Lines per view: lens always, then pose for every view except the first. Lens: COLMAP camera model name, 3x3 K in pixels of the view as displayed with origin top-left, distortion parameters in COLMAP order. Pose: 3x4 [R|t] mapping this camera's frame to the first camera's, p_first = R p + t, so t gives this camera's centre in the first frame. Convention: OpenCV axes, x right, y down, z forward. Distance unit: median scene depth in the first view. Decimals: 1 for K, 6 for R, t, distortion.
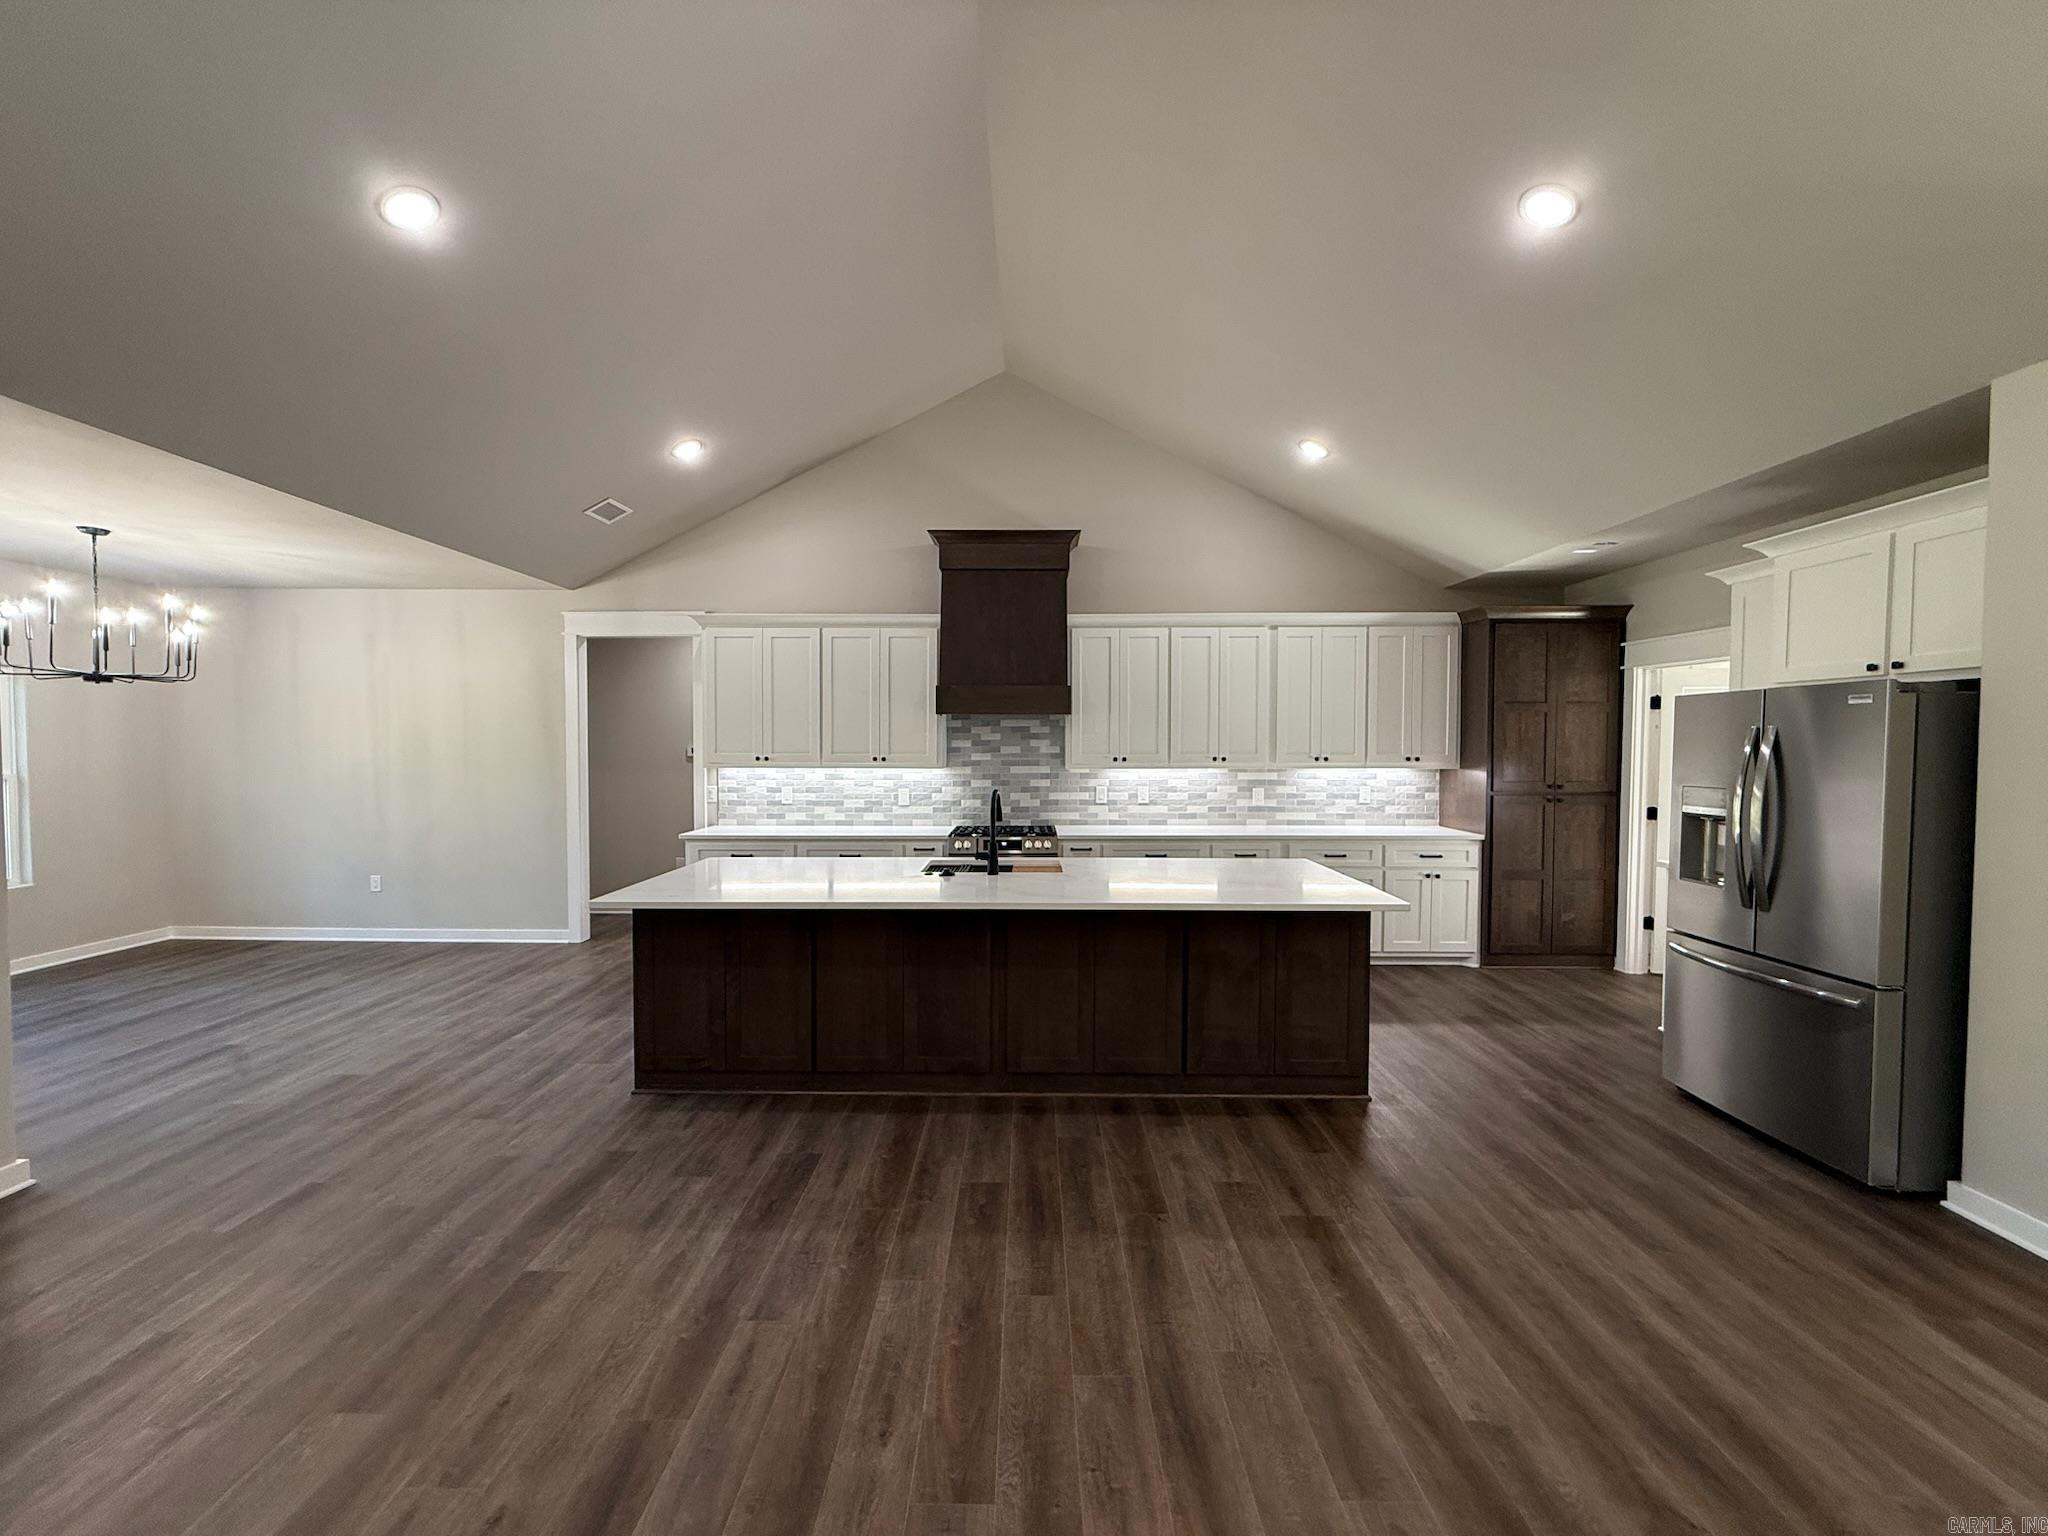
lens RADIAL K [[810.7, 0, 1030.1], [0, 810.7, 757.1], [0, 0, 1]] dist [-0.002099, 0.000123]
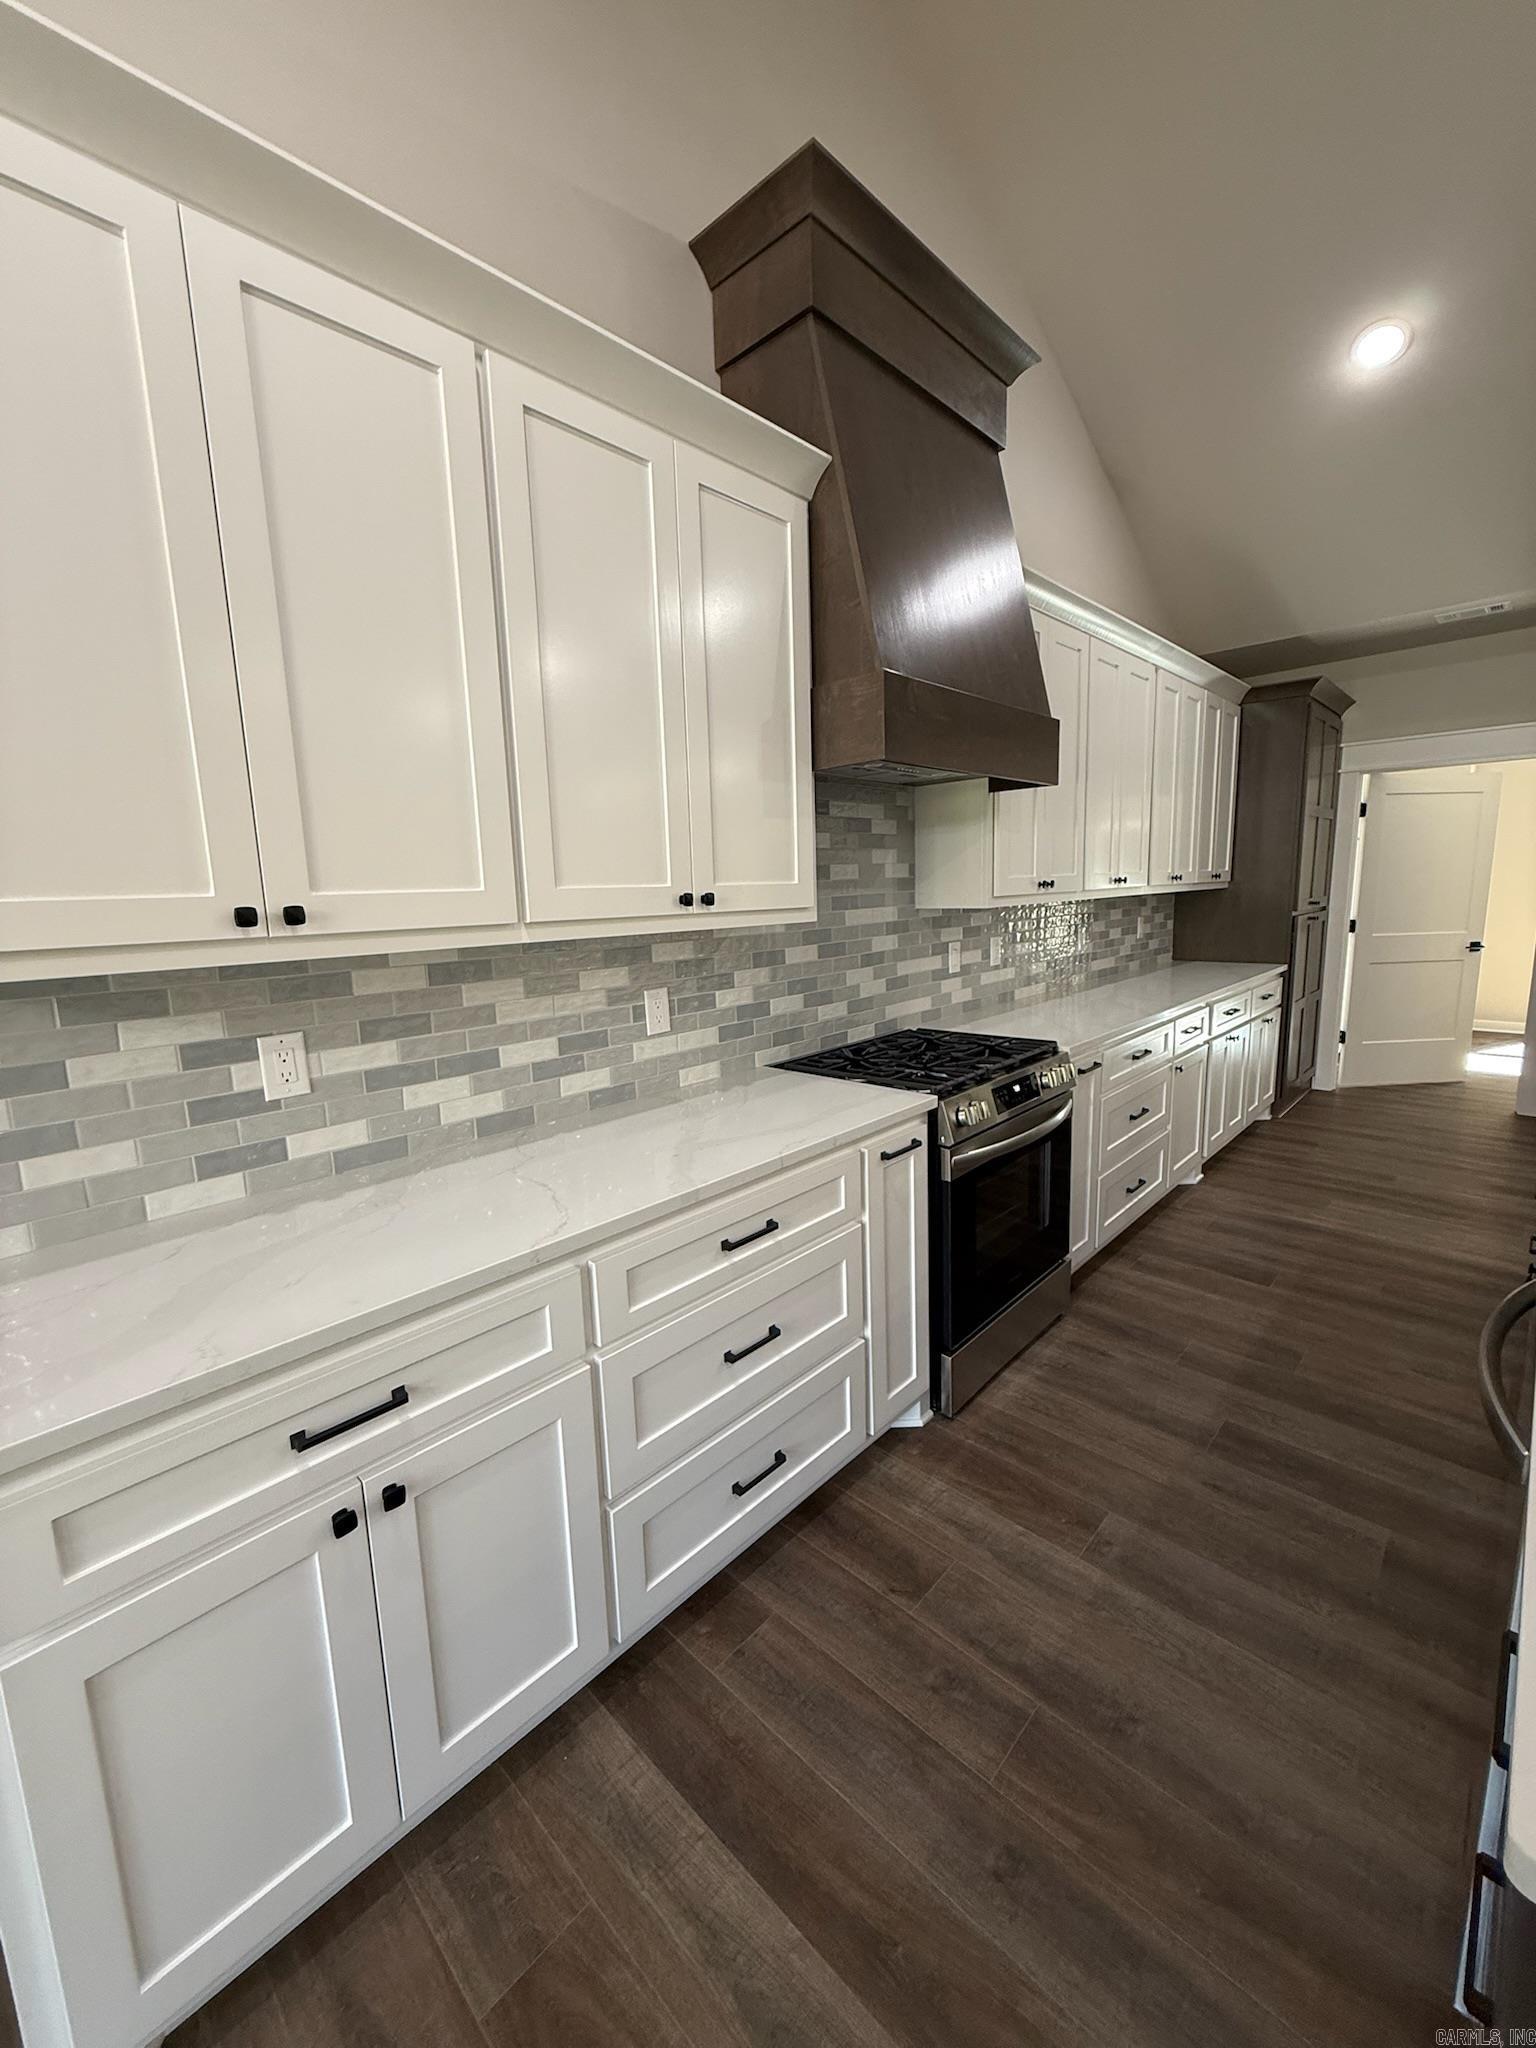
lens RADIAL K [[810.7, 0, 773.6], [0, 810.7, 1021.3], [0, 0, 1]] dist [-0.002099, 0.000123]
pose [[0.688584, -0.140401, 0.711435, -0.371799], [0.042780, 0.987234, 0.153424, 0.001824], [-0.723894, -0.075211, 0.685800, 0.721511]]
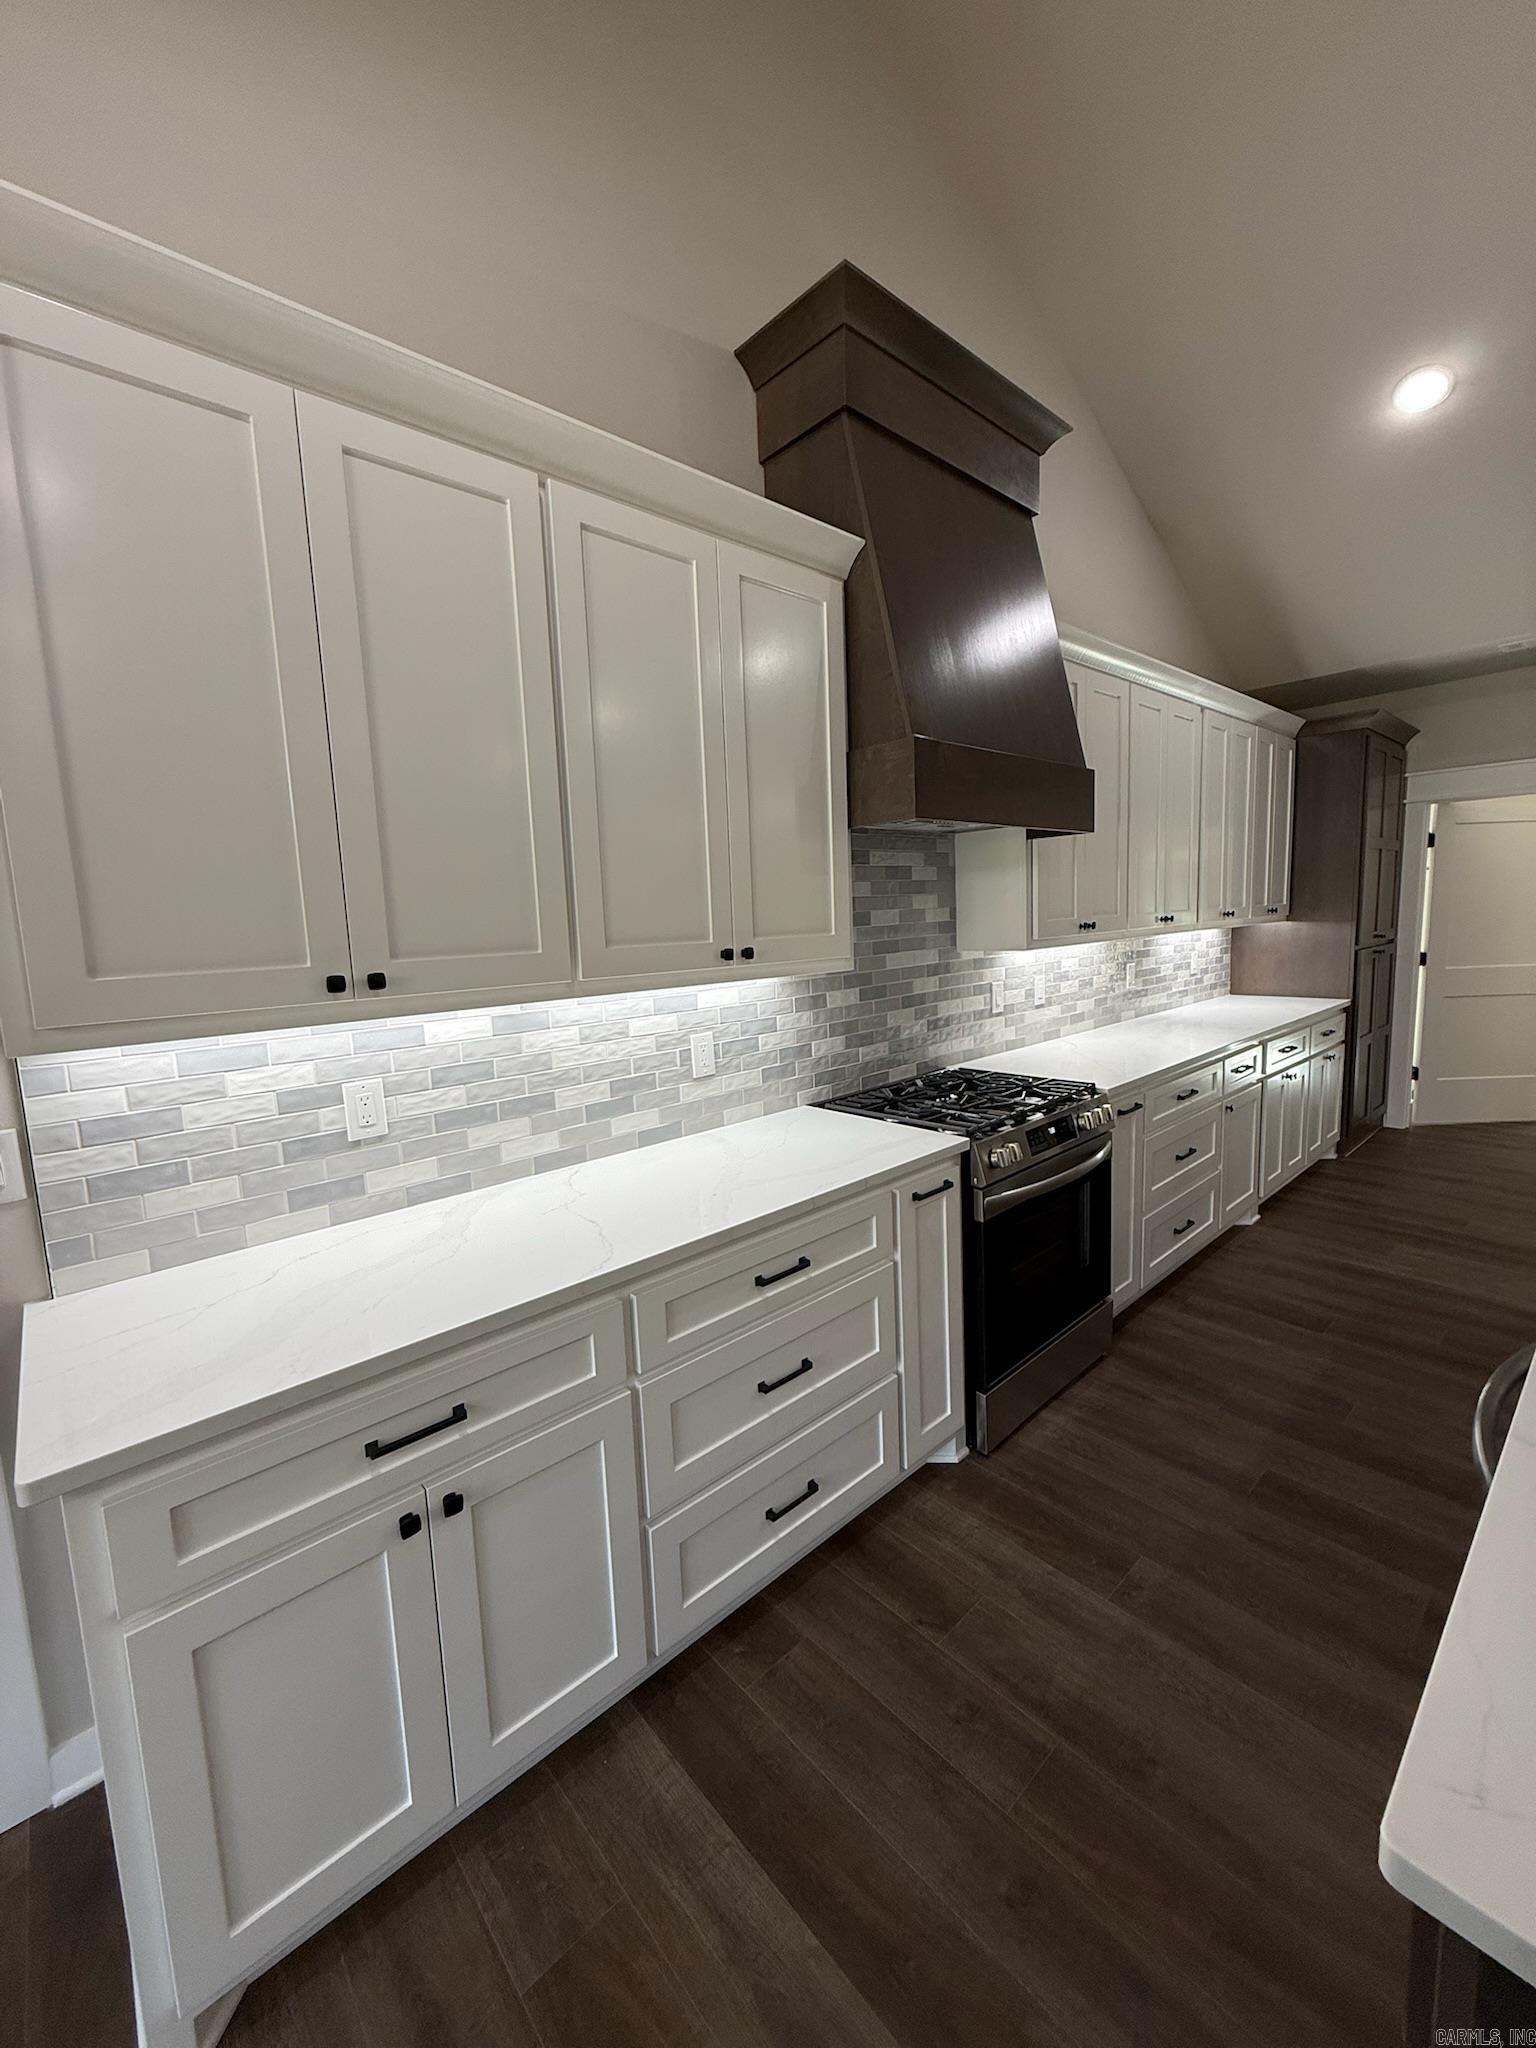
lens RADIAL K [[810.7, 0, 773.8], [0, 810.7, 1021.8], [0, 0, 1]] dist [-0.002099, 0.000123]
pose [[0.740150, -0.117531, 0.662091, -0.376778], [0.051287, 0.991606, 0.118691, -0.008349], [-0.670484, -0.053892, 0.739964, 0.702445]]
